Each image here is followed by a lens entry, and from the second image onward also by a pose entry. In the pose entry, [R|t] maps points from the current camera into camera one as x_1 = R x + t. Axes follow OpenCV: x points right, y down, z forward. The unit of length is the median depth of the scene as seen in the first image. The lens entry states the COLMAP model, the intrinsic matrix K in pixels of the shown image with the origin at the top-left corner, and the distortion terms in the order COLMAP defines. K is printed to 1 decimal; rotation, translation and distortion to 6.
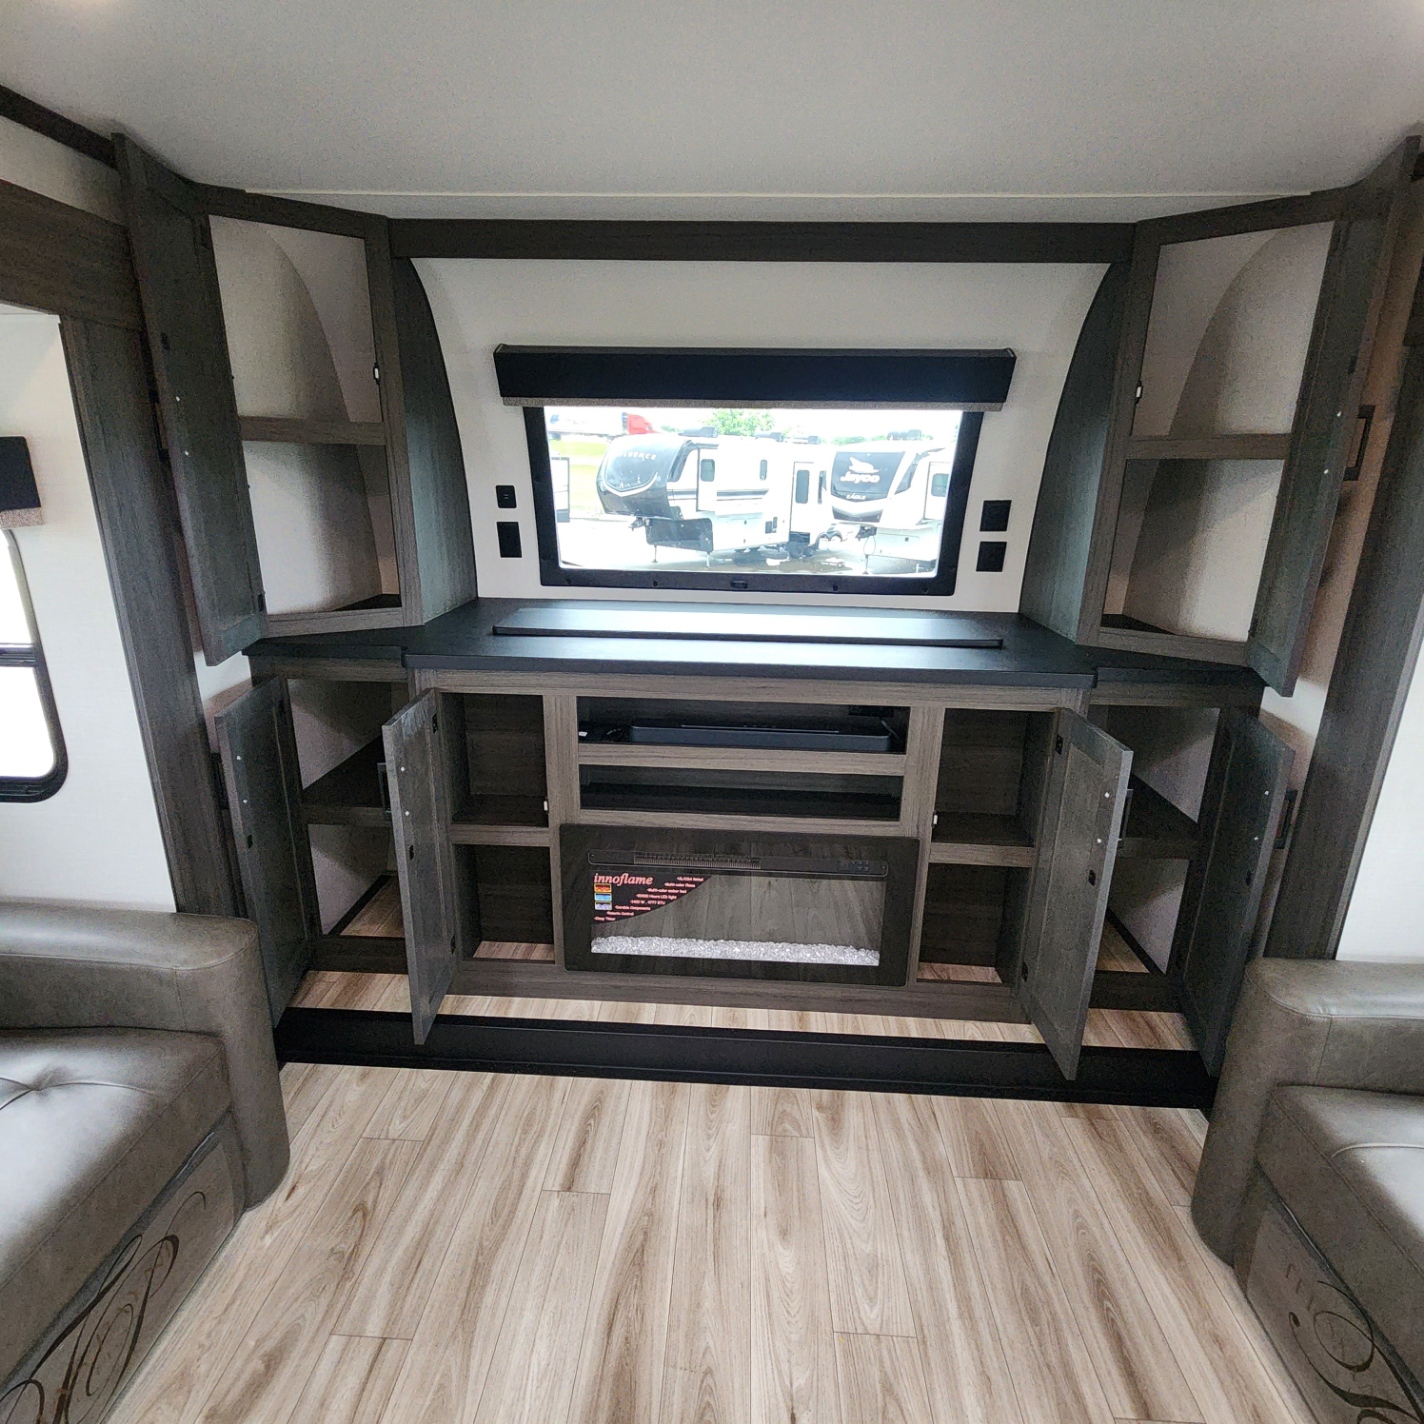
lens RADIAL K [[775.4, 0, 697.5], [0, 775.4, 715.6], [0, 0, 1]] dist [0.000122, -0.000132]
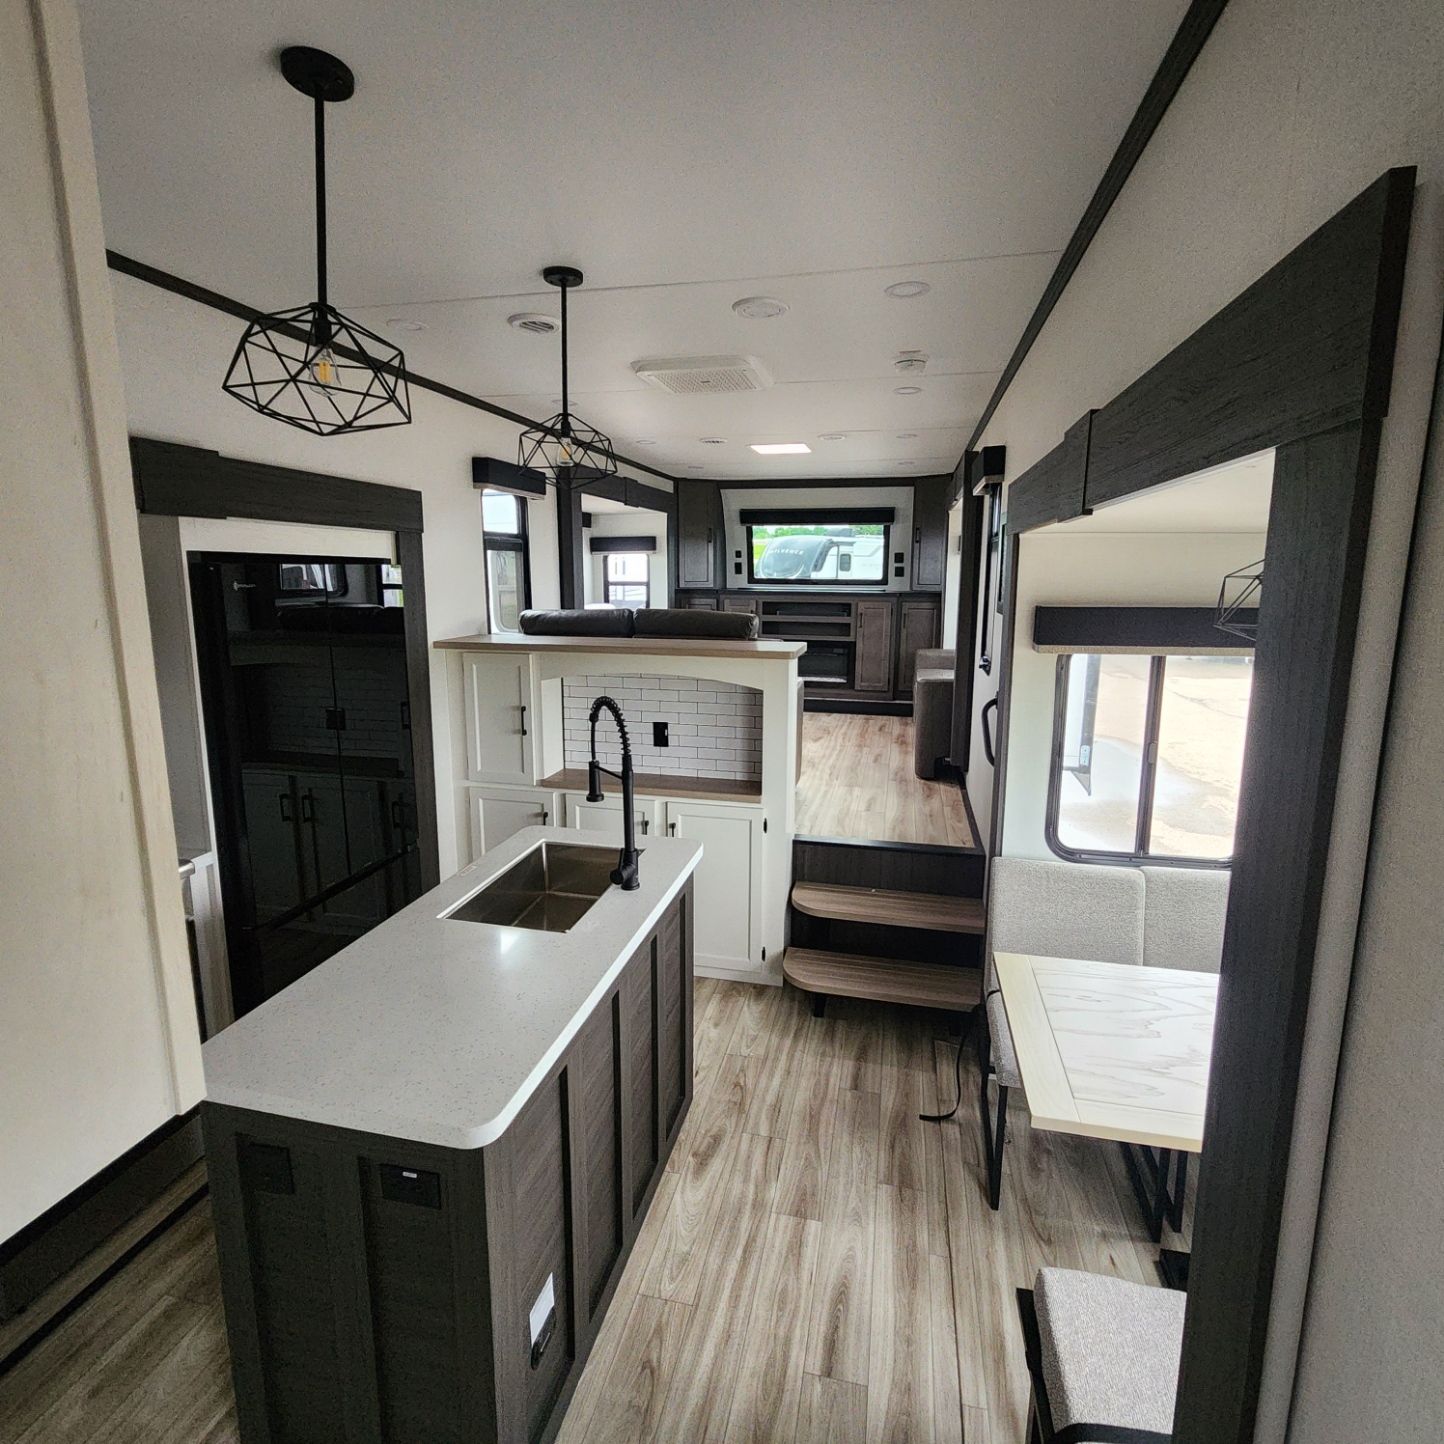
lens RADIAL K [[768.8, 0, 722.0], [0, 768.8, 722.0], [0, 0, 1]] dist [-0.000219, -0.000033]
pose [[0.987300, 0.019061, -0.157717, 0.226977], [-0.036227, 0.993632, -0.106695, 0.872767], [0.154679, 0.111054, 0.981703, -2.386736]]
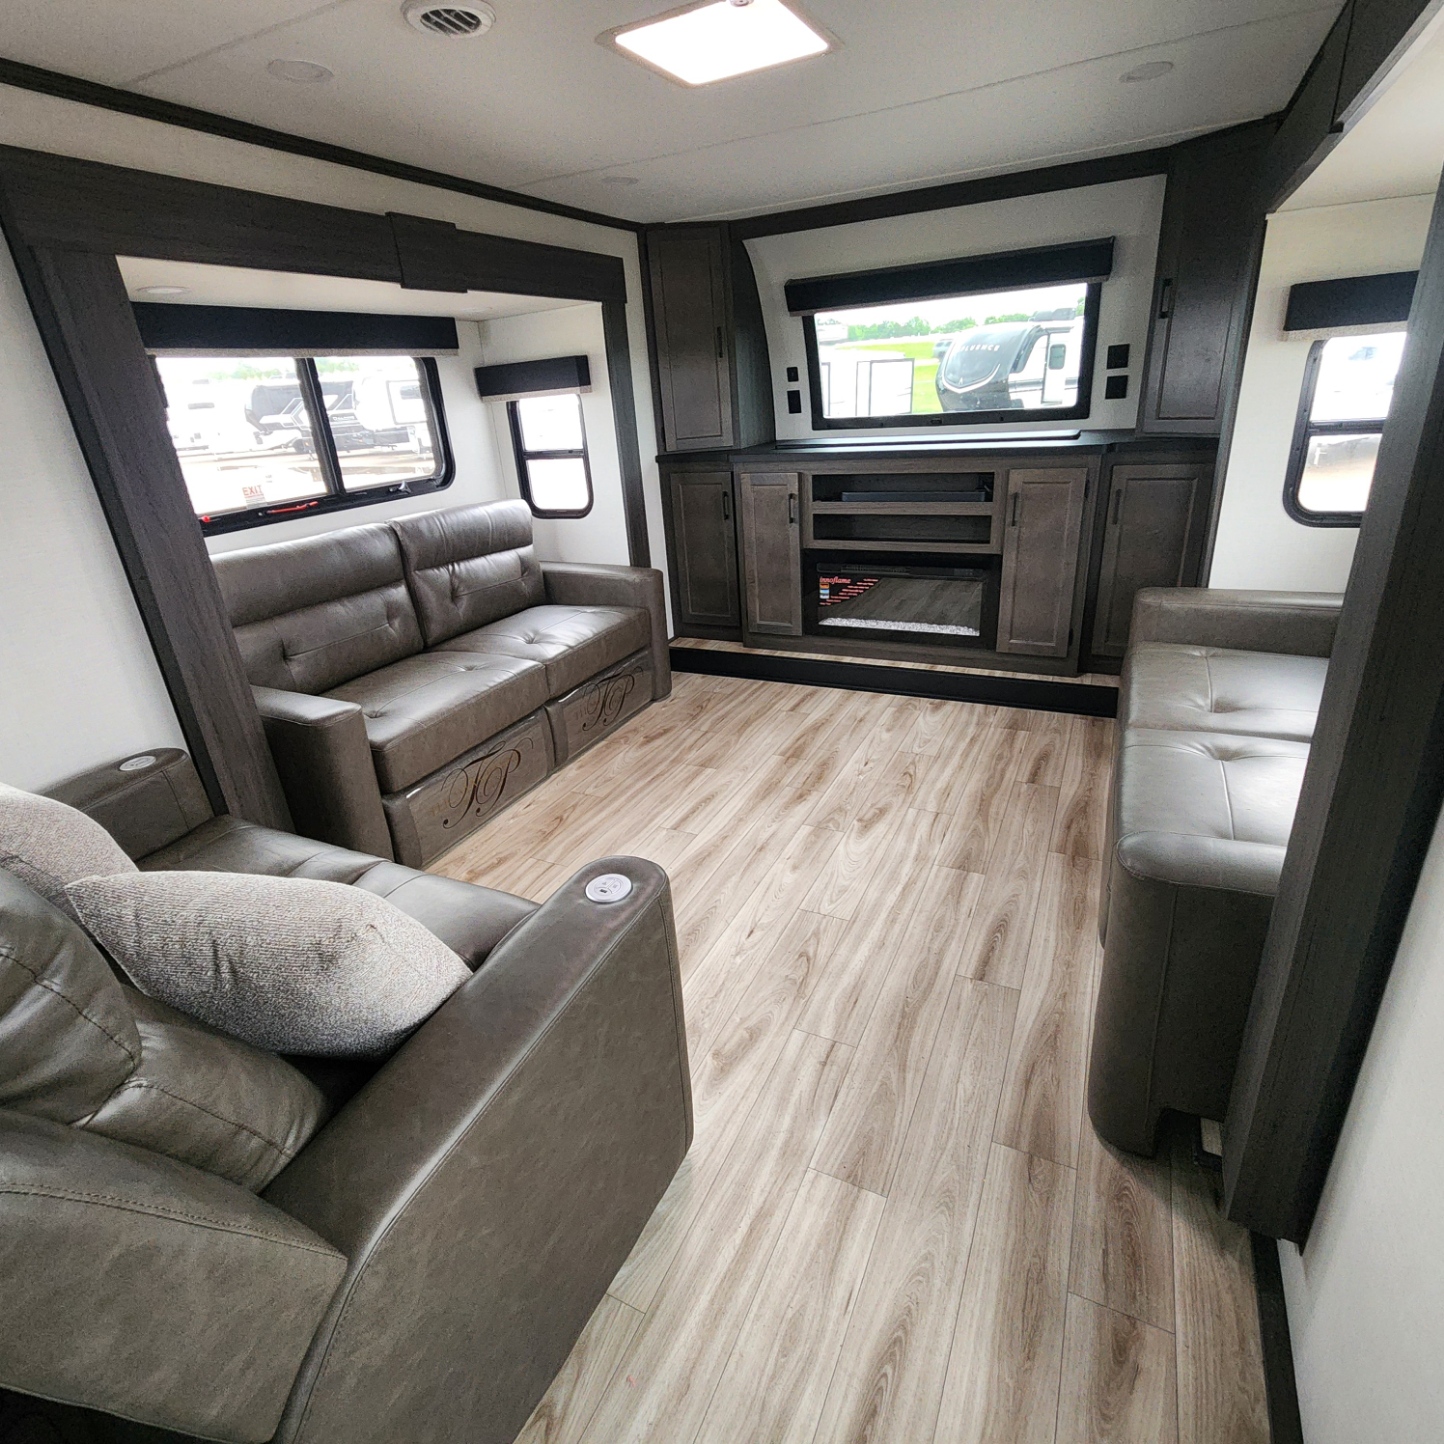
lens RADIAL K [[768.8, 0, 722.0], [0, 768.8, 722.0], [0, 0, 1]] dist [-0.000219, -0.000033]
pose [[0.921948, 0.080046, -0.378951, 0.364791], [-0.035637, 0.991792, 0.122795, 0.319255], [0.385670, -0.099706, 0.917233, -0.792166]]
